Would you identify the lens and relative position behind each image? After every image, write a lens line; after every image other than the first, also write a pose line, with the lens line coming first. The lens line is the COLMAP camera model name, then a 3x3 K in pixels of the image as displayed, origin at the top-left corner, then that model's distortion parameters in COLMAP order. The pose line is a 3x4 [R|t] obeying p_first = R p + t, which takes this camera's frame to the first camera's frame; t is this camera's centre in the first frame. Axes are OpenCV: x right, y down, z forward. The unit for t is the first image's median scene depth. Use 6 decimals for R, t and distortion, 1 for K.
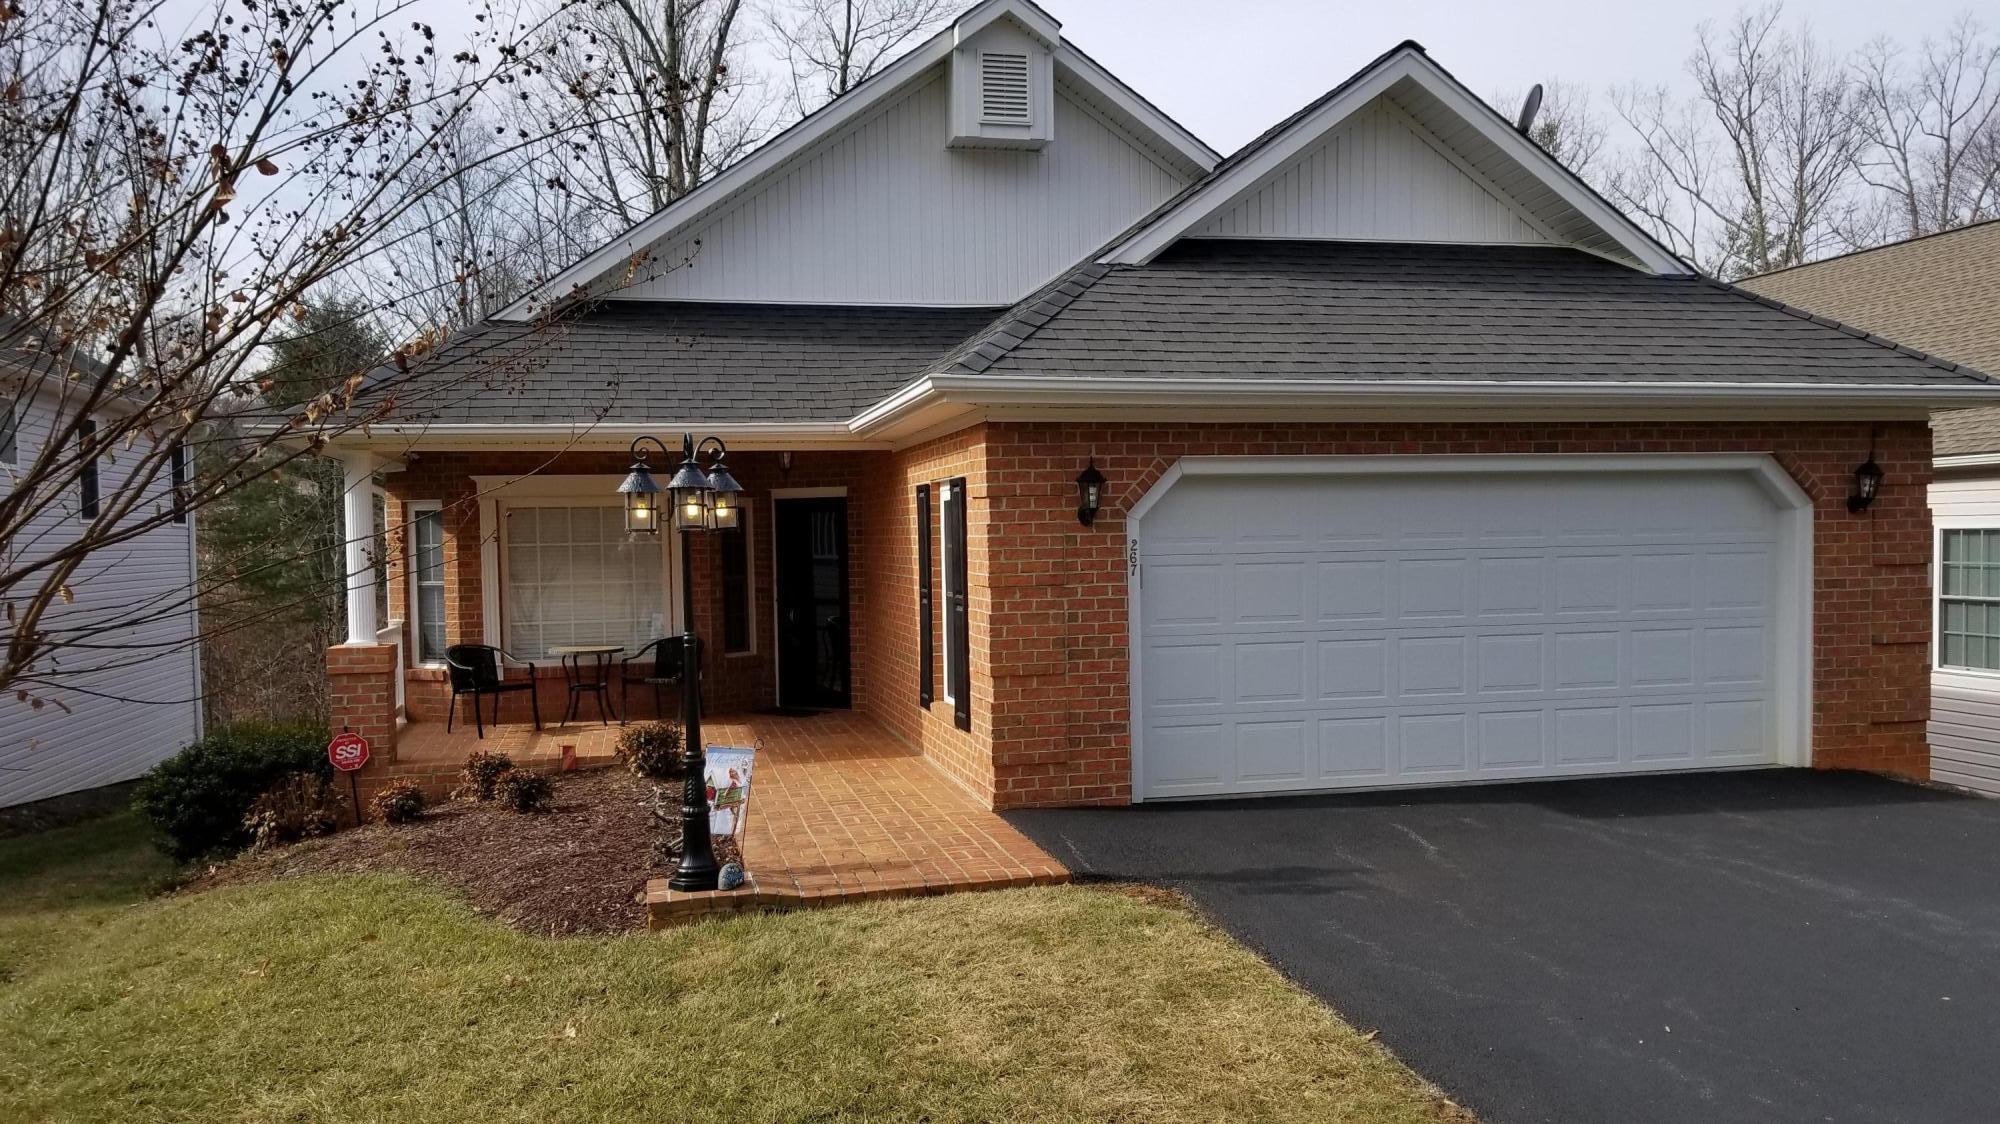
lens RADIAL K [[1564.9, 0, 1021.6], [0, 1564.9, 579.4], [0, 0, 1]] dist [0.075852, -0.121033]
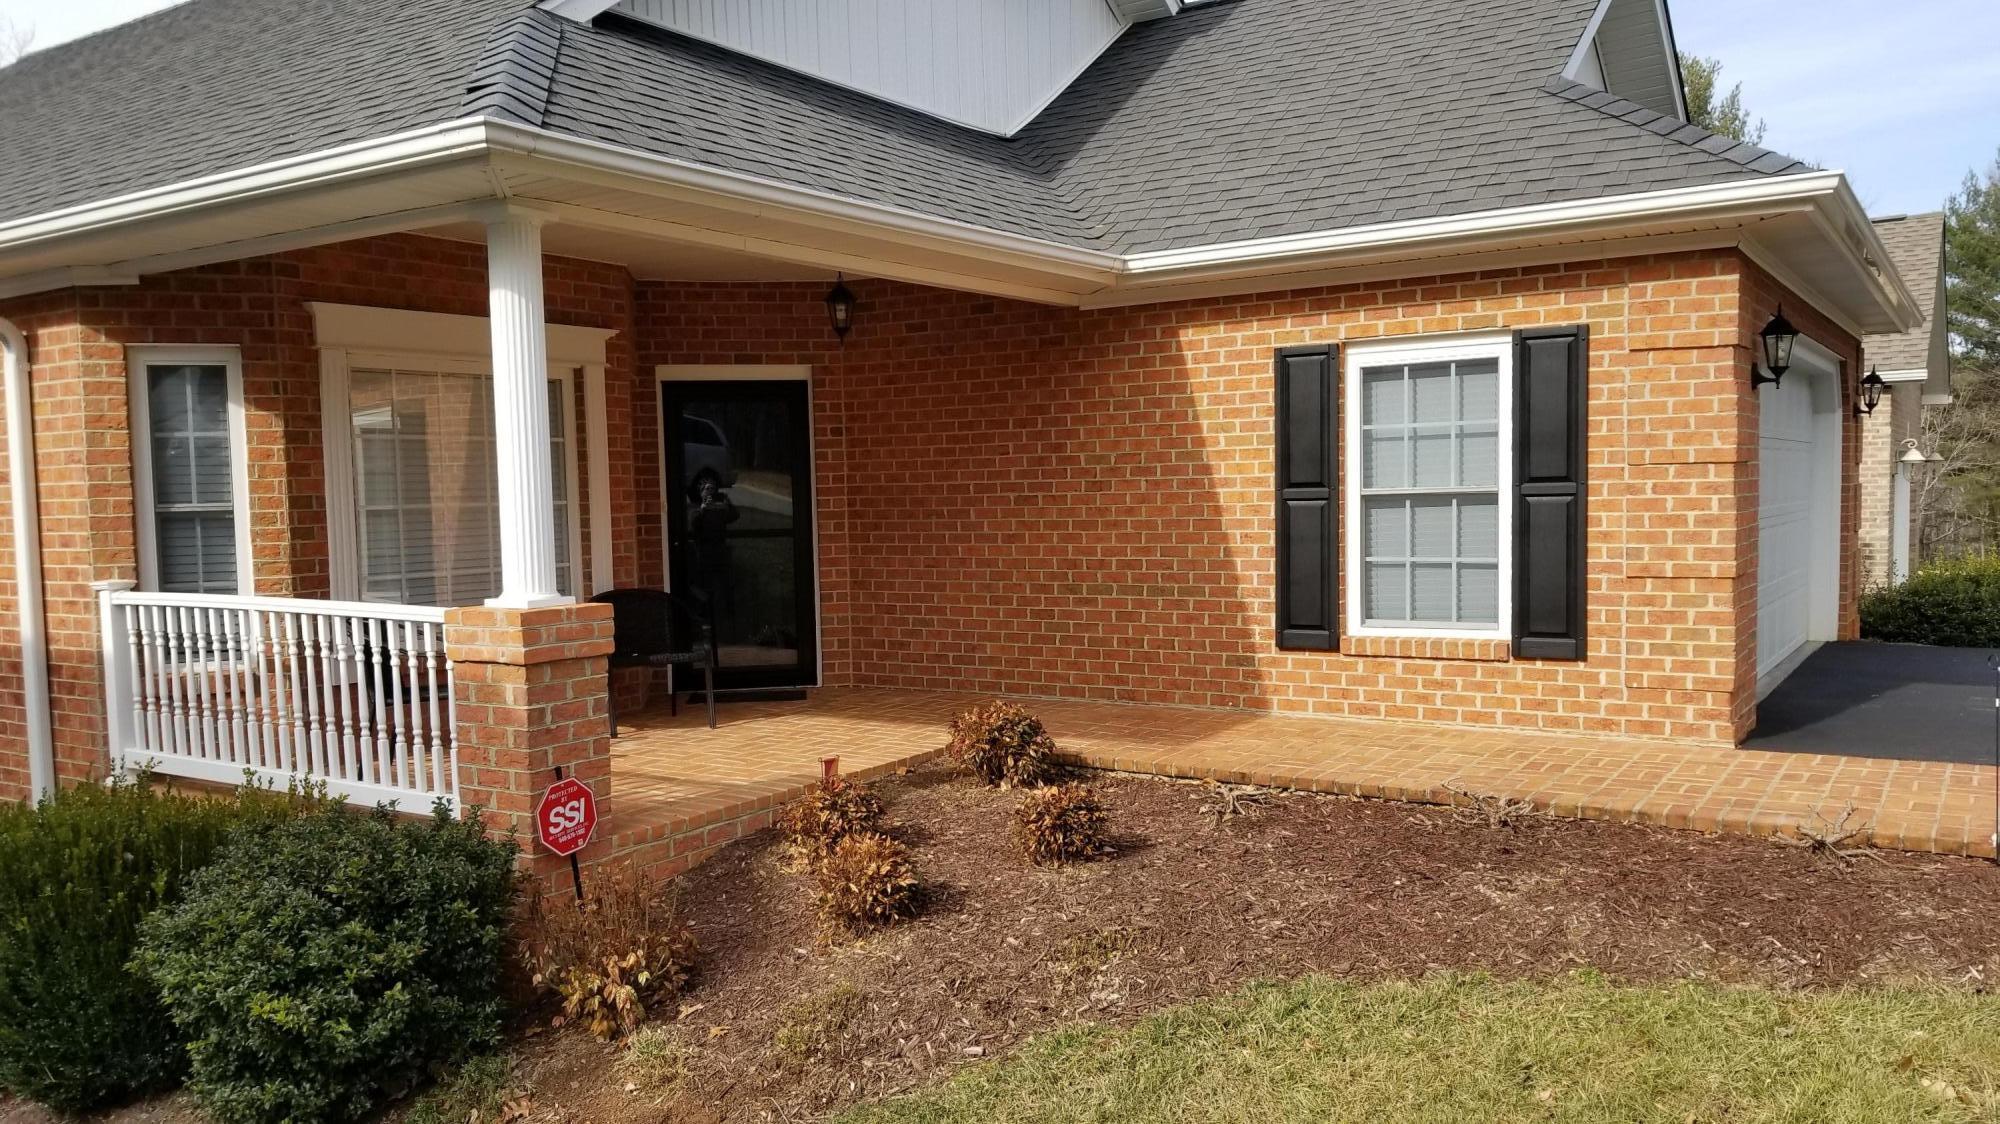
lens RADIAL K [[1564.9, 0, 1025.2], [0, 1564.9, 590.6], [0, 0, 1]] dist [0.075852, -0.121033]
pose [[0.721737, -0.044469, 0.690738, -0.545263], [0.029300, 0.999002, 0.033700, 0.020647], [-0.691547, -0.004084, 0.722320, 0.443548]]
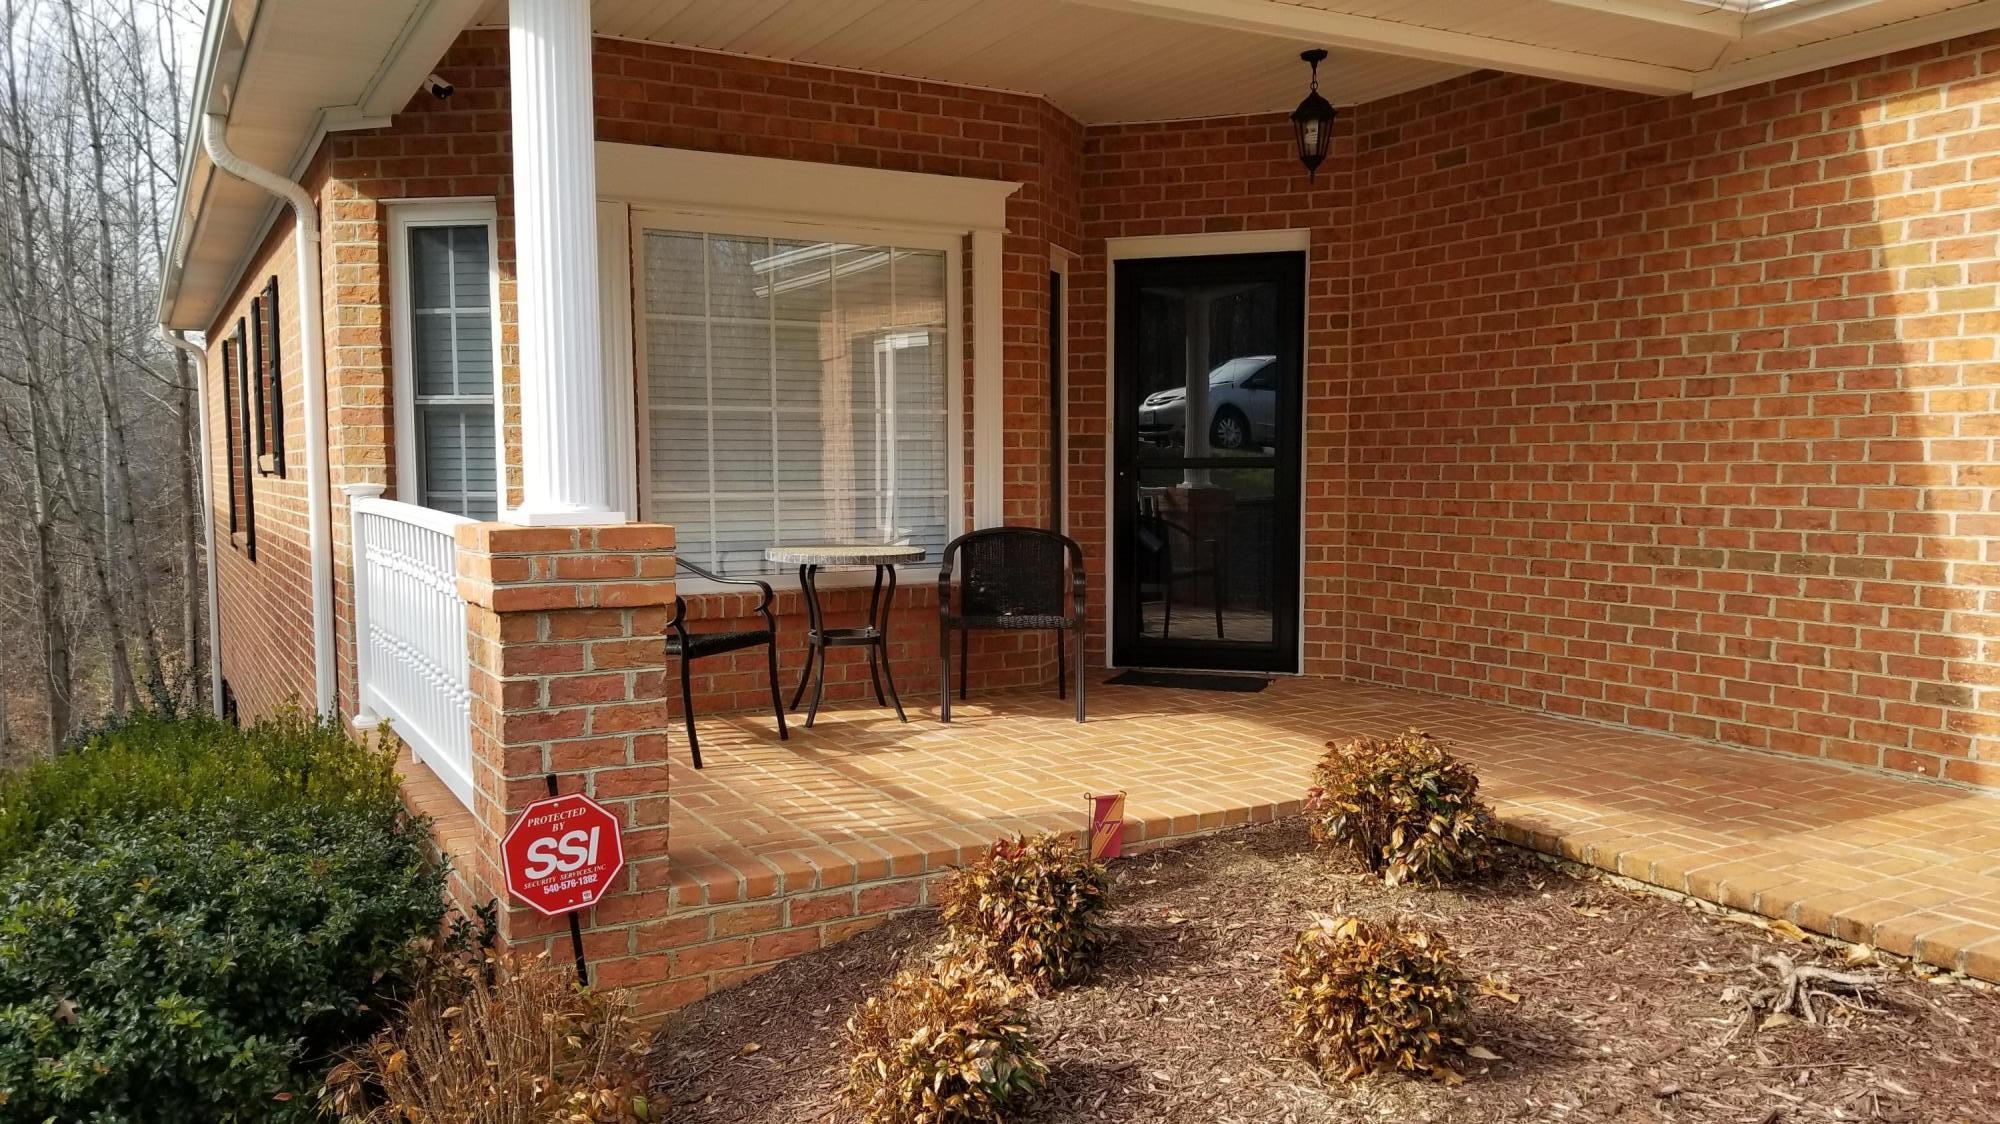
lens RADIAL K [[1564.9, 0, 1019.5], [0, 1564.9, 600.2], [0, 0, 1]] dist [0.075852, -0.121033]
pose [[0.962909, -0.009044, 0.269676, -0.347674], [-0.006215, 0.998430, 0.055673, 0.032566], [-0.269756, -0.055284, 0.961341, 0.552043]]
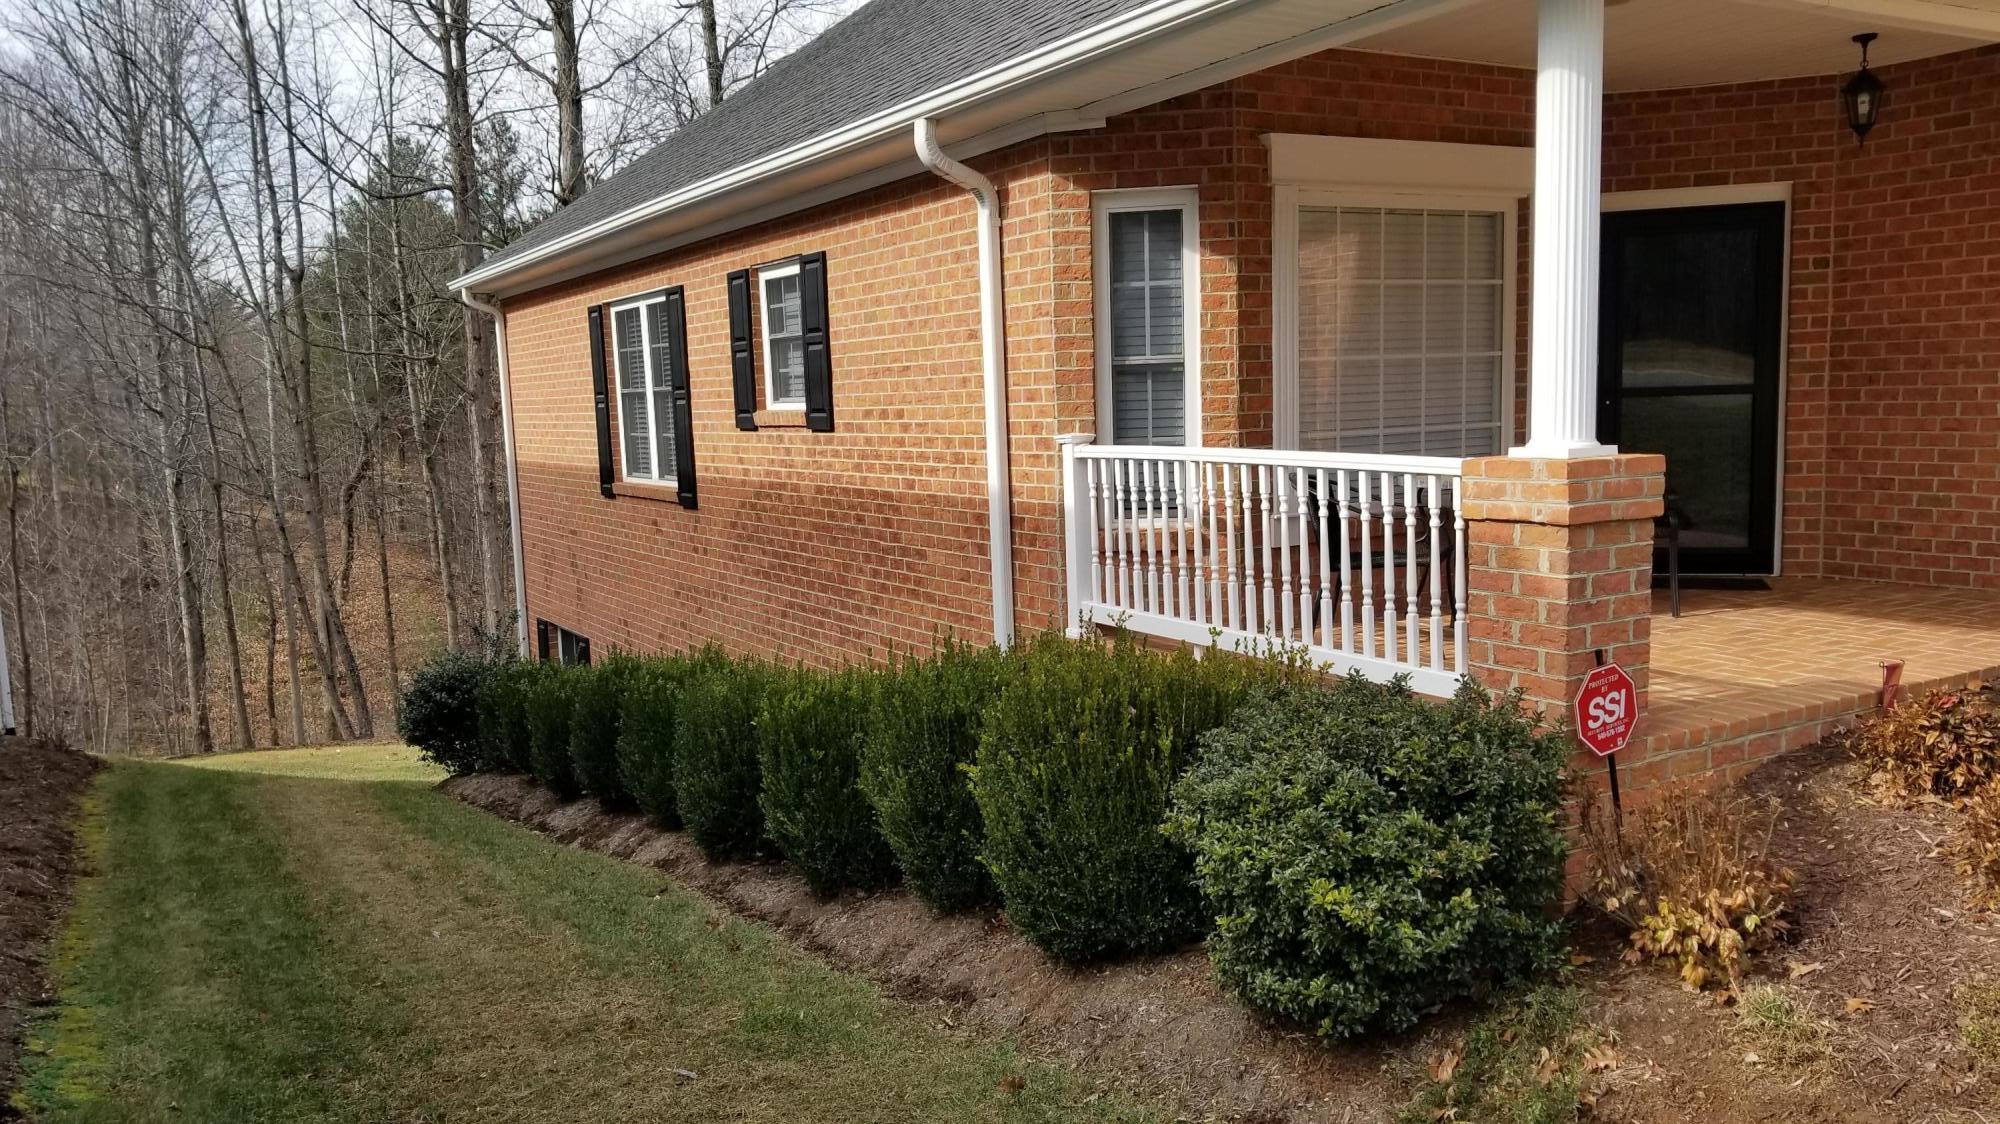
lens RADIAL K [[1564.9, 0, 1004.7], [0, 1564.9, 605.3], [0, 0, 1]] dist [0.075852, -0.121033]
pose [[0.959482, -0.050948, 0.277125, -0.569704], [0.023743, 0.994638, 0.100655, 0.029657], [-0.280767, -0.089997, 0.955547, 0.533580]]
